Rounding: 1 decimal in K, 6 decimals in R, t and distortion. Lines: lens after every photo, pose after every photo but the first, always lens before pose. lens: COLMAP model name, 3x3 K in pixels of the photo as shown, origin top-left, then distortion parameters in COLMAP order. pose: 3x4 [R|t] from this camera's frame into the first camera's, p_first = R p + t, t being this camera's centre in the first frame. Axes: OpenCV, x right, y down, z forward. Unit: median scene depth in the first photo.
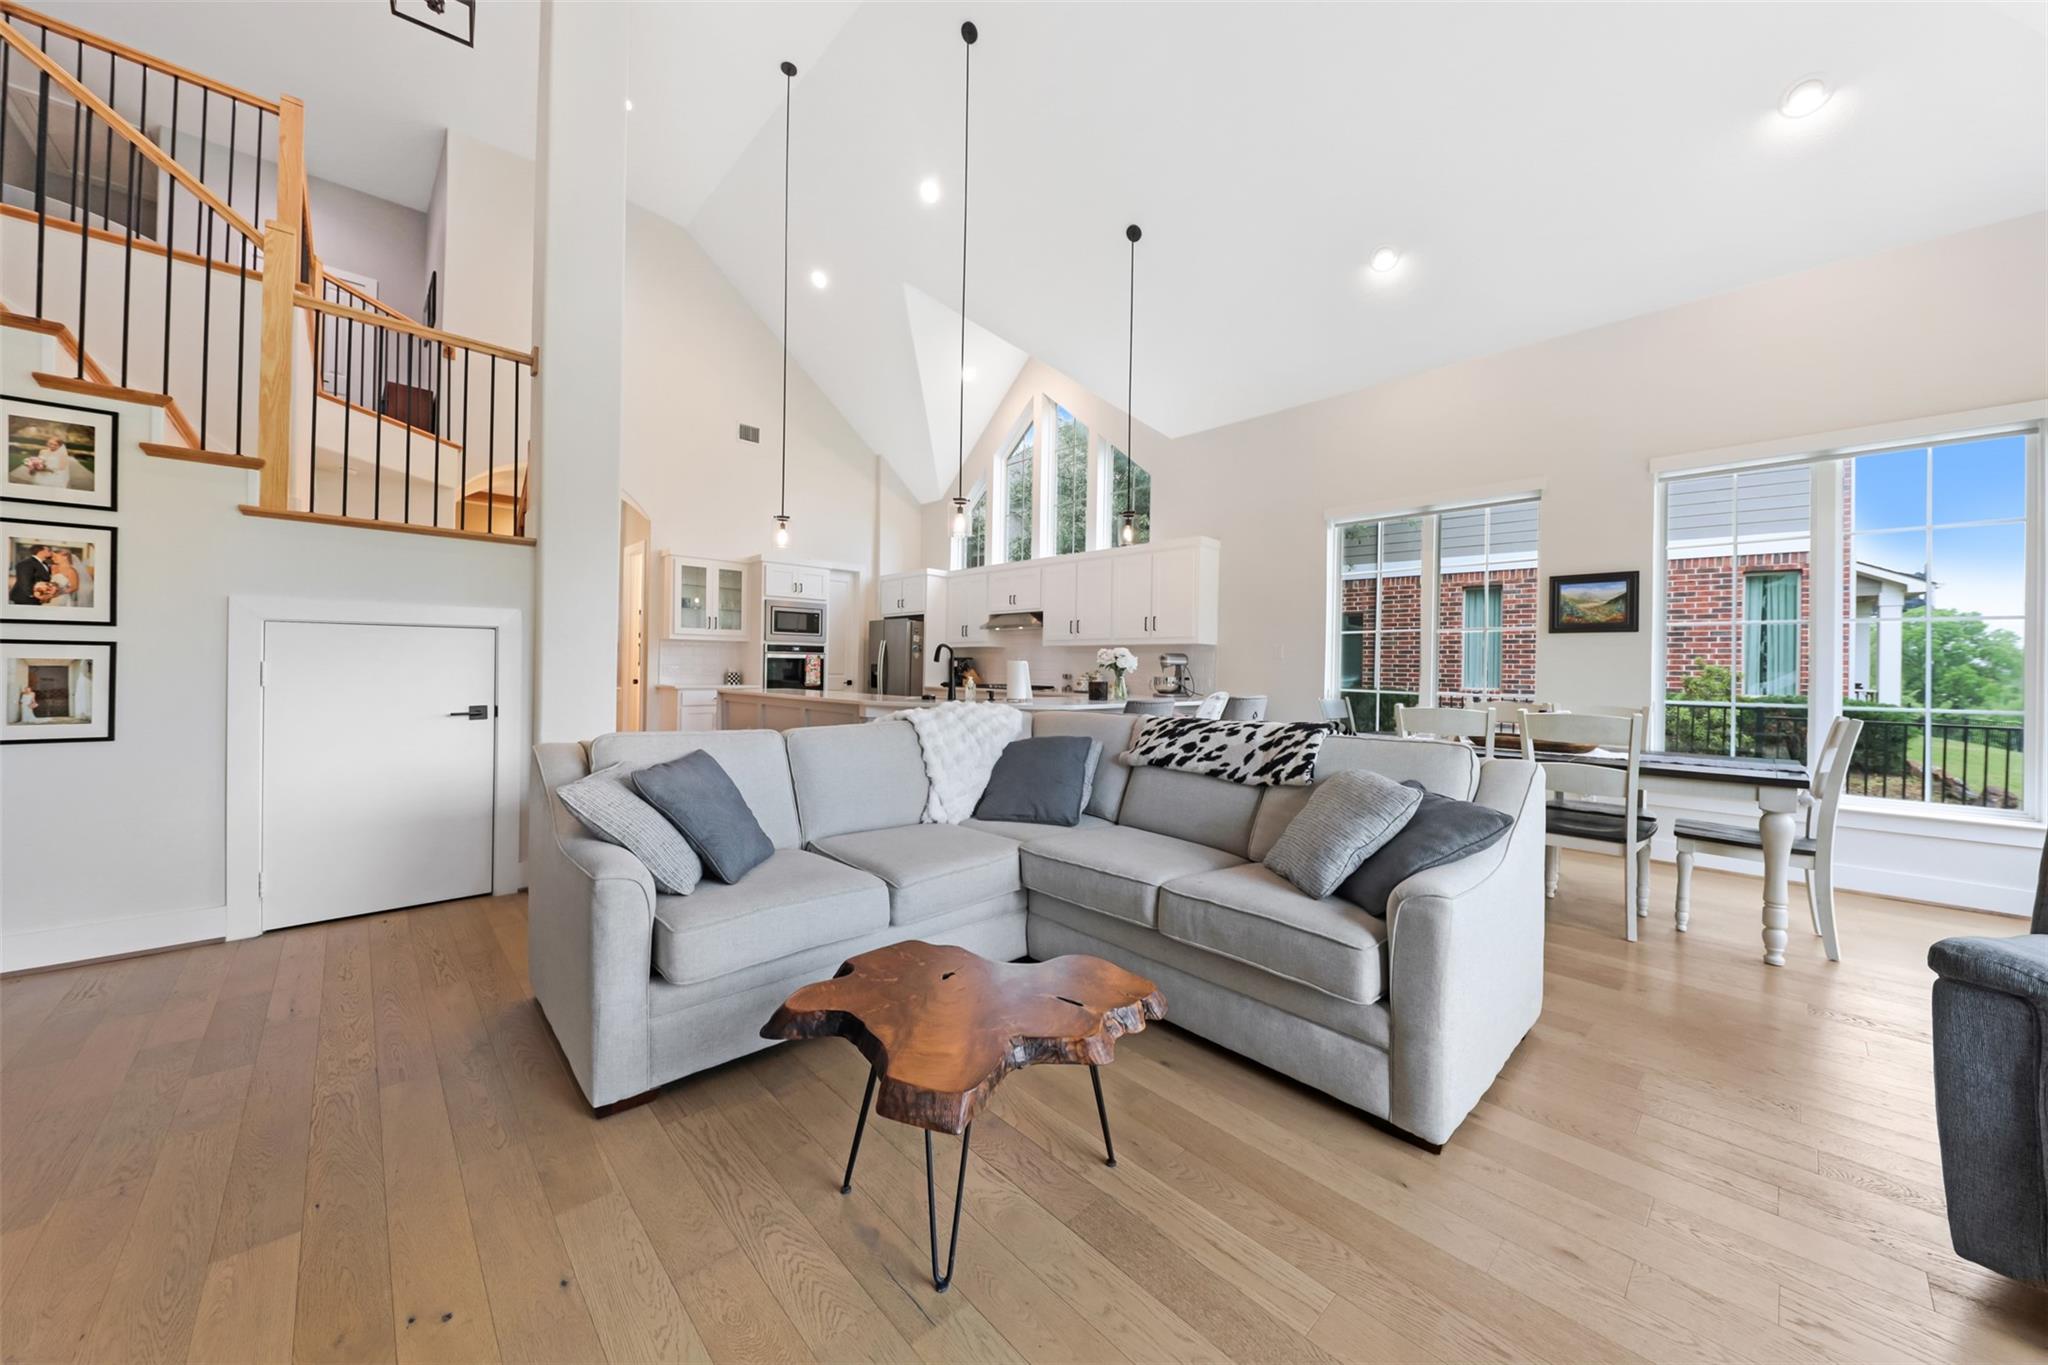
lens RADIAL K [[729.6, 0, 1029.3], [0, 729.6, 675.9], [0, 0, 1]] dist [-0.011200, -0.000078]
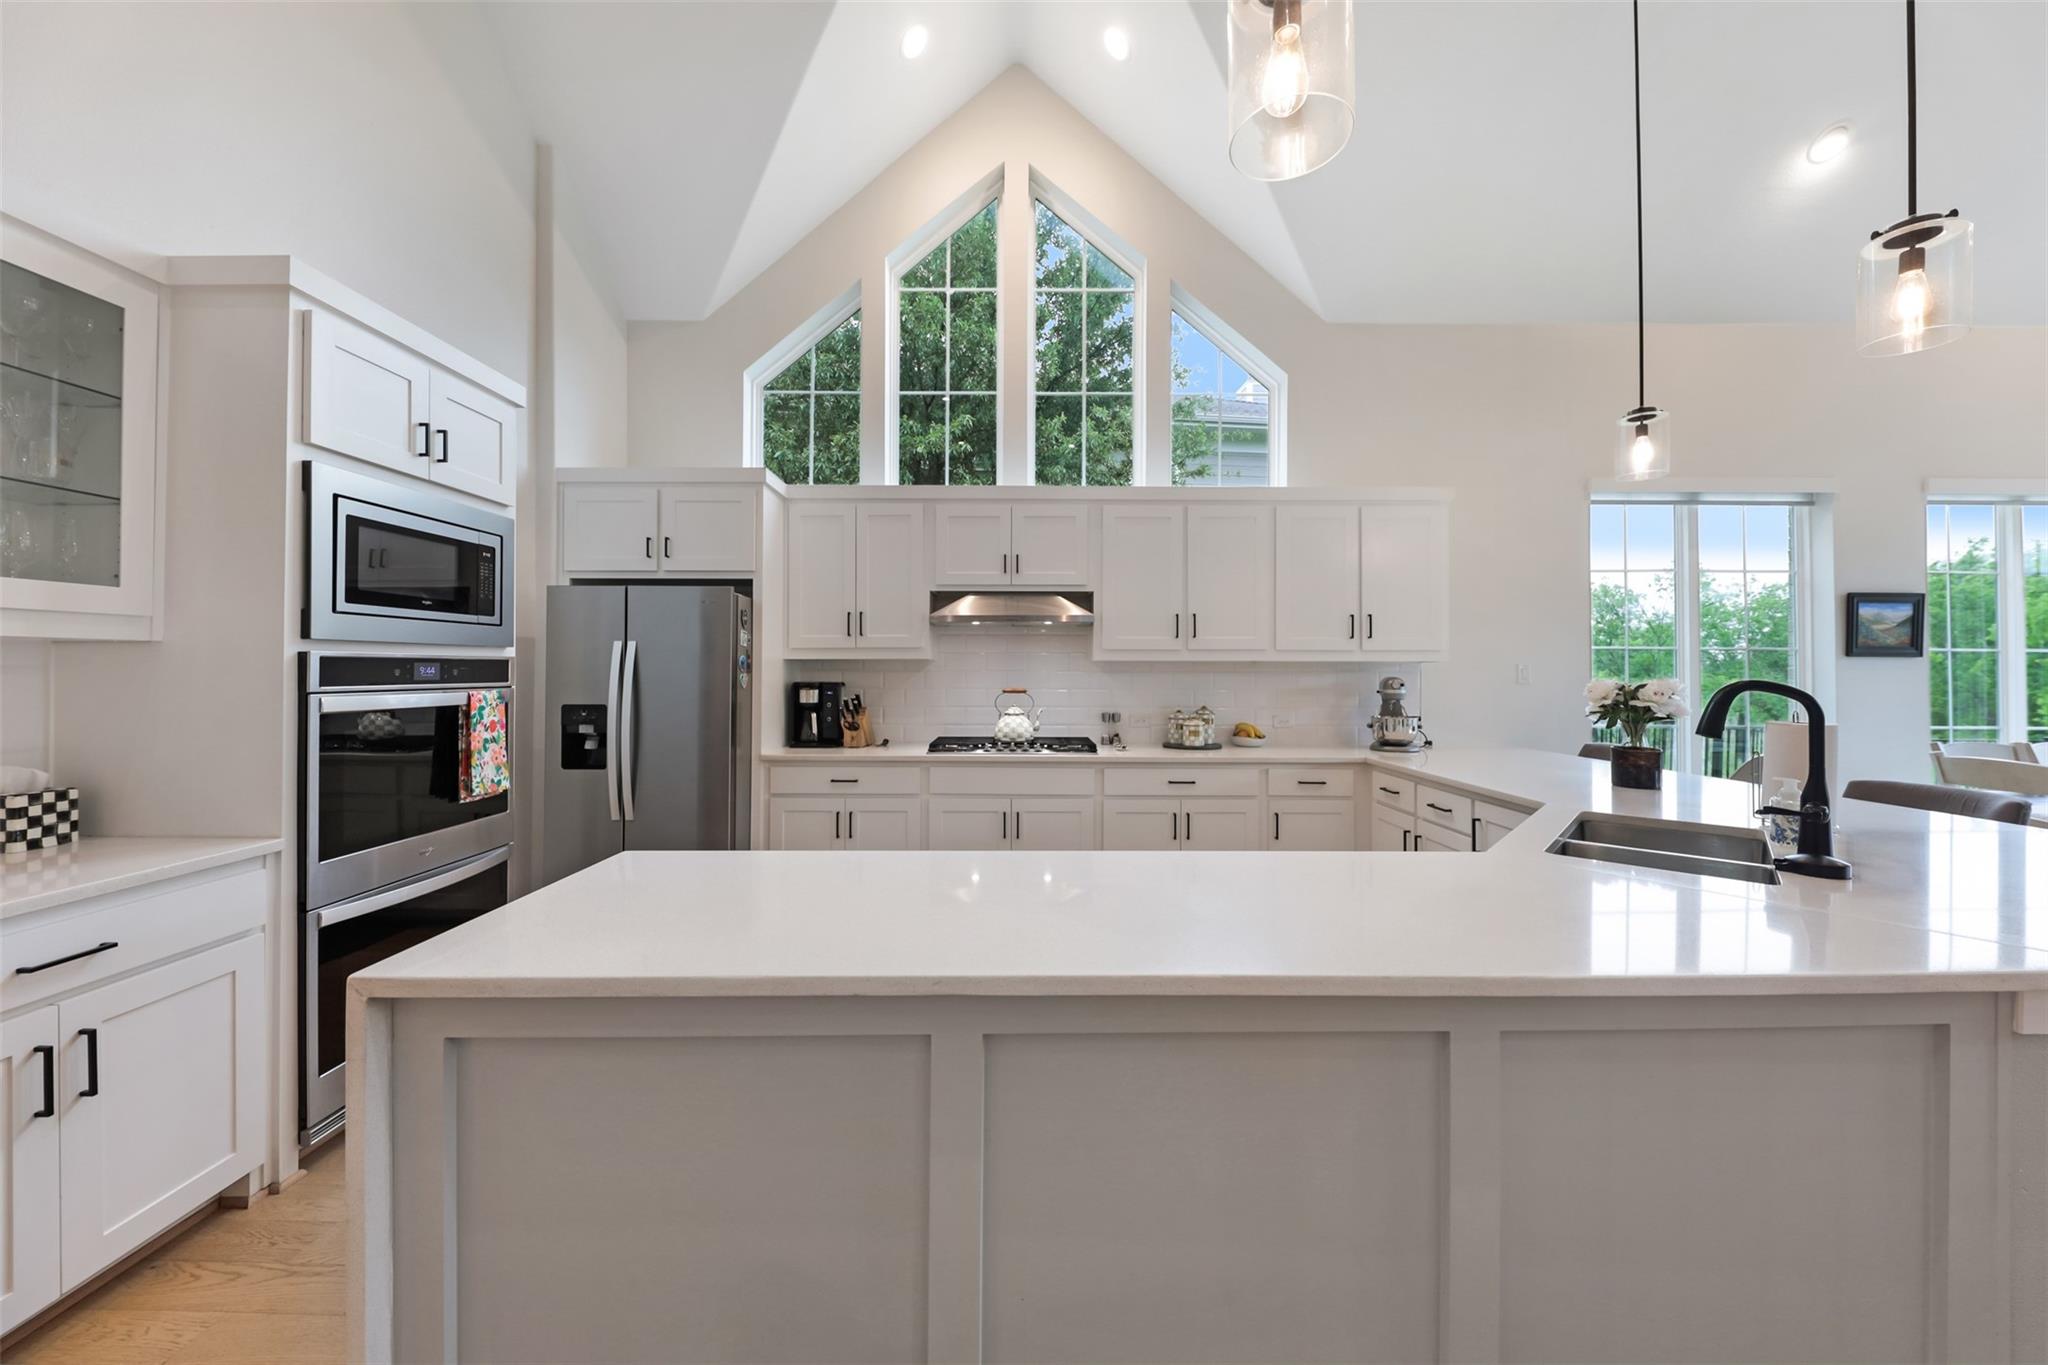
lens RADIAL K [[729.6, 0, 1029.3], [0, 729.6, 675.9], [0, 0, 1]] dist [-0.011200, -0.000078]
pose [[0.688781, -0.018854, 0.724724, -0.363762], [0.014392, 0.999820, 0.012332, -0.035633], [-0.724827, 0.001937, 0.688928, 0.661662]]
